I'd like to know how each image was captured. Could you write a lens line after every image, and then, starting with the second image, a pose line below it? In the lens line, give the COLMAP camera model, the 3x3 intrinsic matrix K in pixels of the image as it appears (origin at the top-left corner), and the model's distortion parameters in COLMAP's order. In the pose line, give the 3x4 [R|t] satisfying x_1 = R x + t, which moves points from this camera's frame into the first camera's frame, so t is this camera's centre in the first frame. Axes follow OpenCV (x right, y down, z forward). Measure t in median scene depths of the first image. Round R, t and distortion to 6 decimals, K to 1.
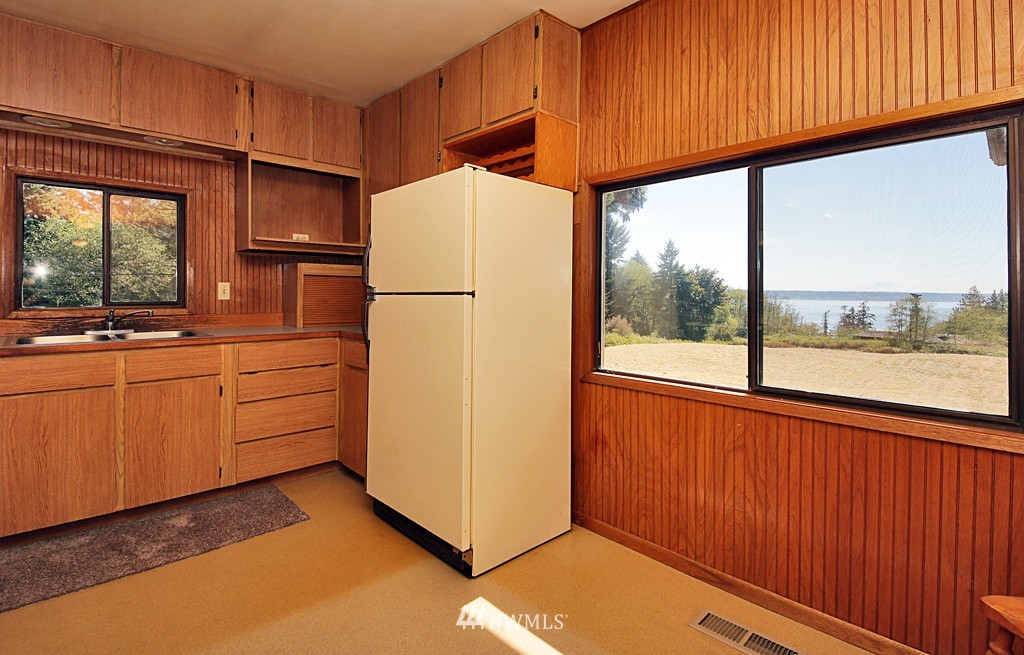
lens RADIAL K [[494.2, 0, 494.7], [0, 494.2, 290.8], [0, 0, 1]] dist [0.037760, -0.039157]
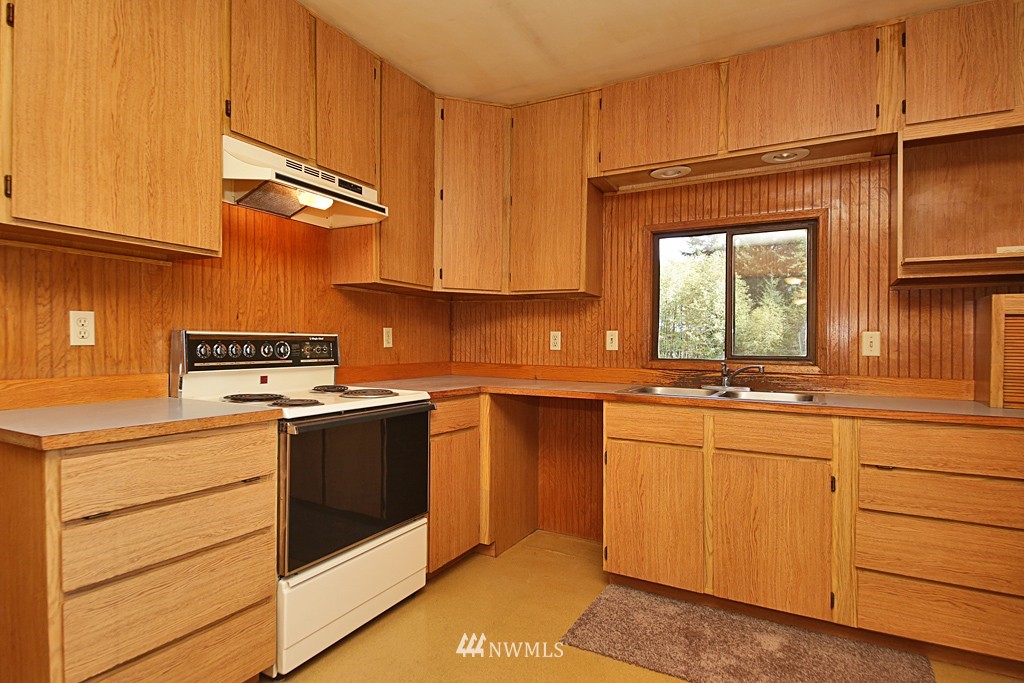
lens RADIAL K [[549.8, 0, 493.4], [0, 549.8, 345.2], [0, 0, 1]] dist [0.057873, -0.049232]
pose [[0.311767, -0.002305, -0.950156, 0.046678], [-0.013537, 0.999885, -0.006867, 0.018538], [0.950062, 0.015003, 0.311700, 0.305122]]
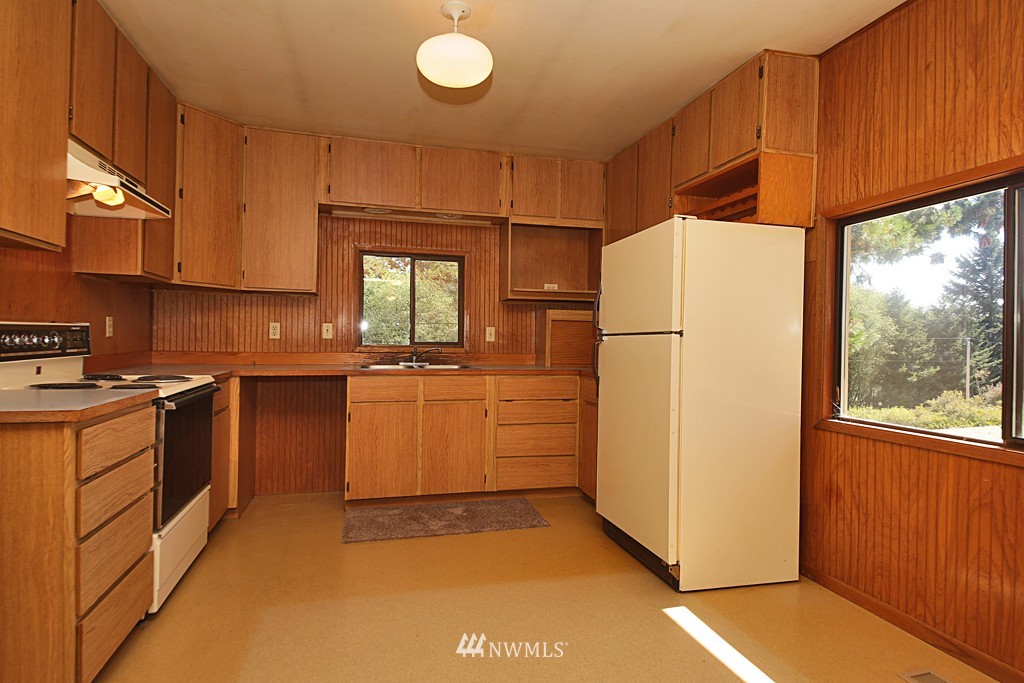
lens RADIAL K [[565.9, 0, 512.0], [0, 565.9, 341.5], [0, 0, 1]] dist [0.050227, -0.044555]
pose [[0.887187, 0.006990, -0.461358, 0.160359], [-0.008050, 0.999968, -0.000331, 0.022158], [0.461340, 0.004008, 0.887214, -0.226892]]
